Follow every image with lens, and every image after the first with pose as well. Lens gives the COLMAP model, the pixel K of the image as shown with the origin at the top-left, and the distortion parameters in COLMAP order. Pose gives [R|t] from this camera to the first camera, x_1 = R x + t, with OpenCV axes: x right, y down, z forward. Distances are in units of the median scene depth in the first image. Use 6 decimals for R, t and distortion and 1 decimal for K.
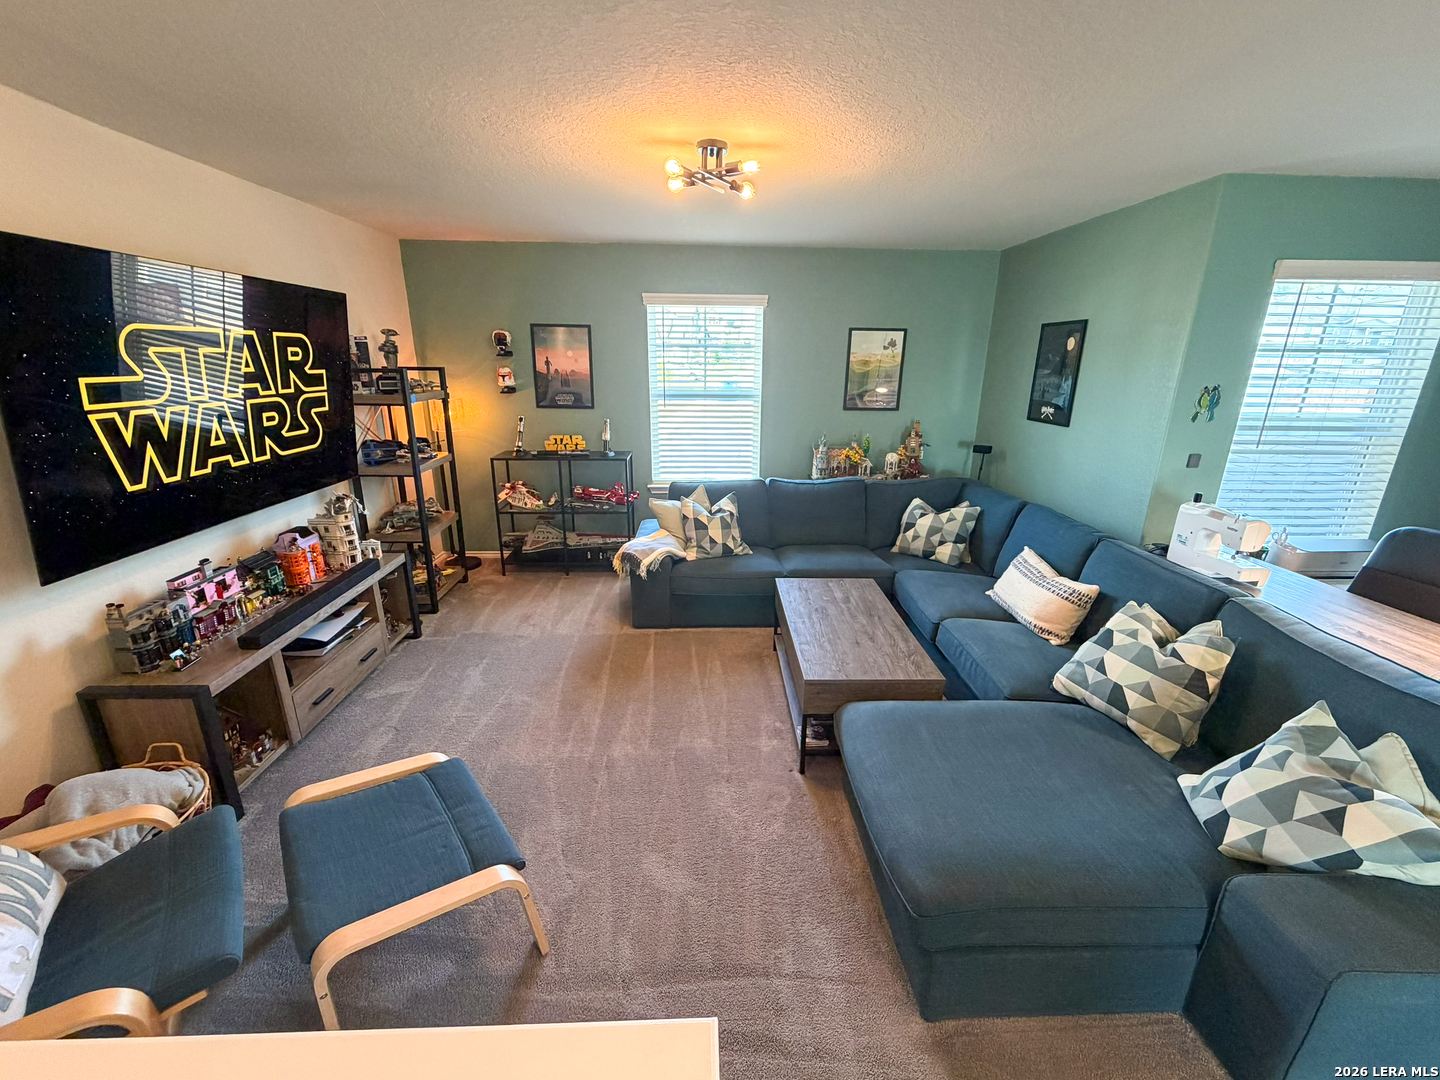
lens RADIAL K [[587.9, 0, 718.2], [0, 587.9, 542.2], [0, 0, 1]] dist [-0.002102, -0.000119]
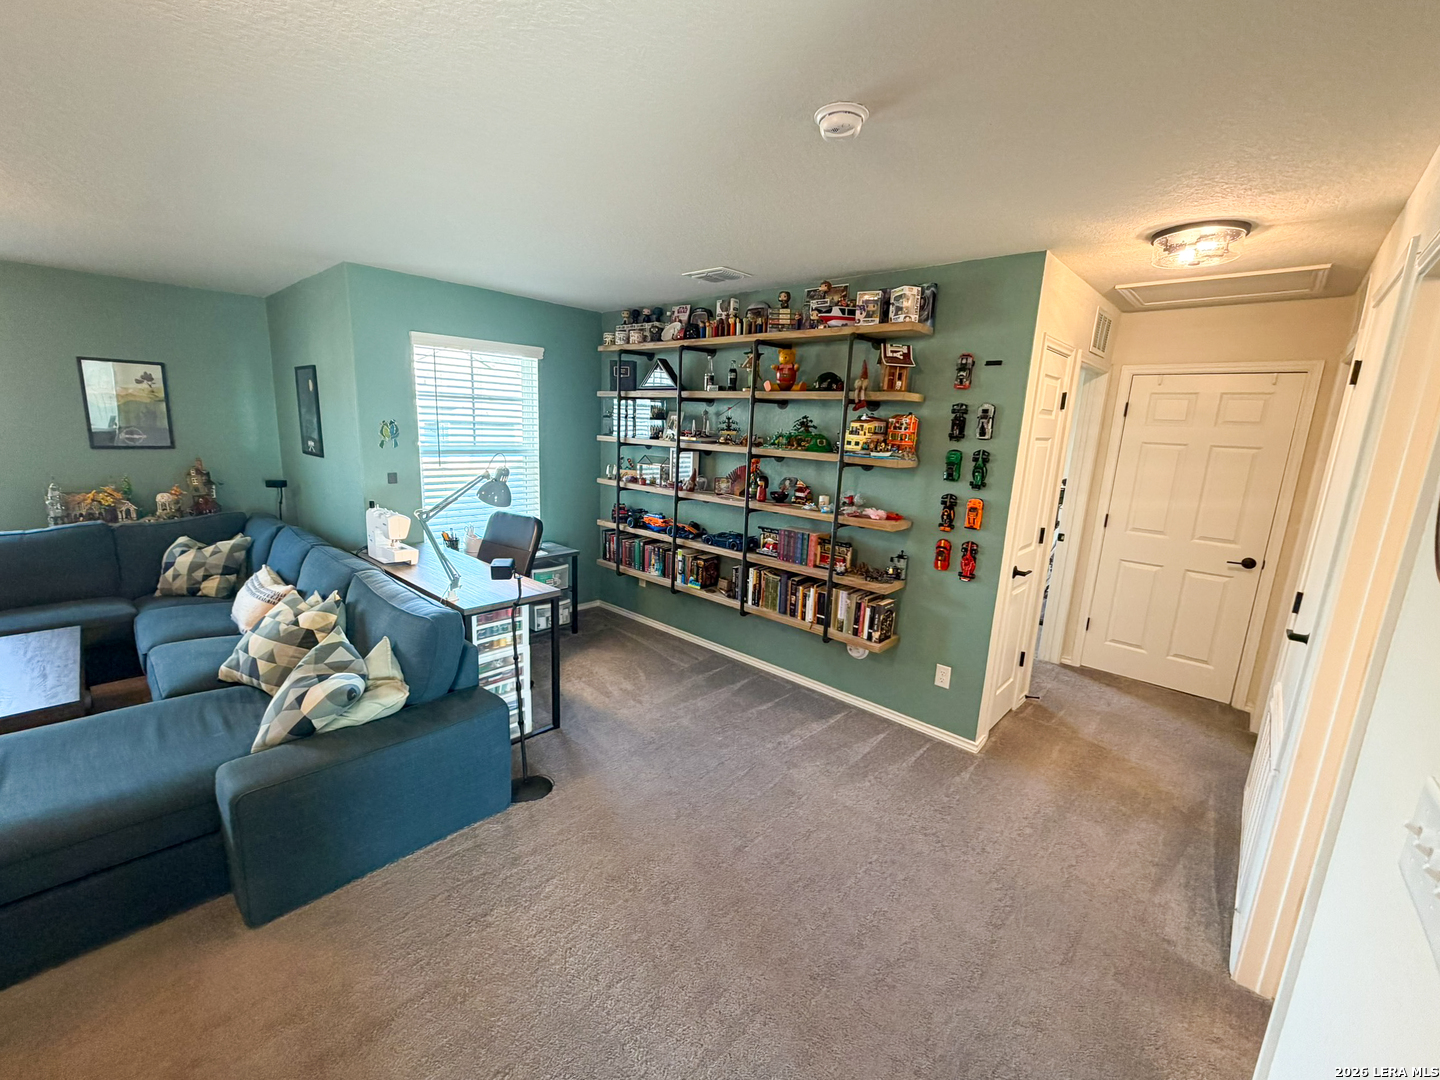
lens RADIAL K [[587.9, 0, 718.2], [0, 587.9, 542.2], [0, 0, 1]] dist [-0.002102, -0.000119]
pose [[0.702053, -0.124801, 0.701103, 0.297347], [0.180812, 0.983500, -0.005987, 0.104142], [-0.688788, 0.130970, 0.713034, -0.298497]]
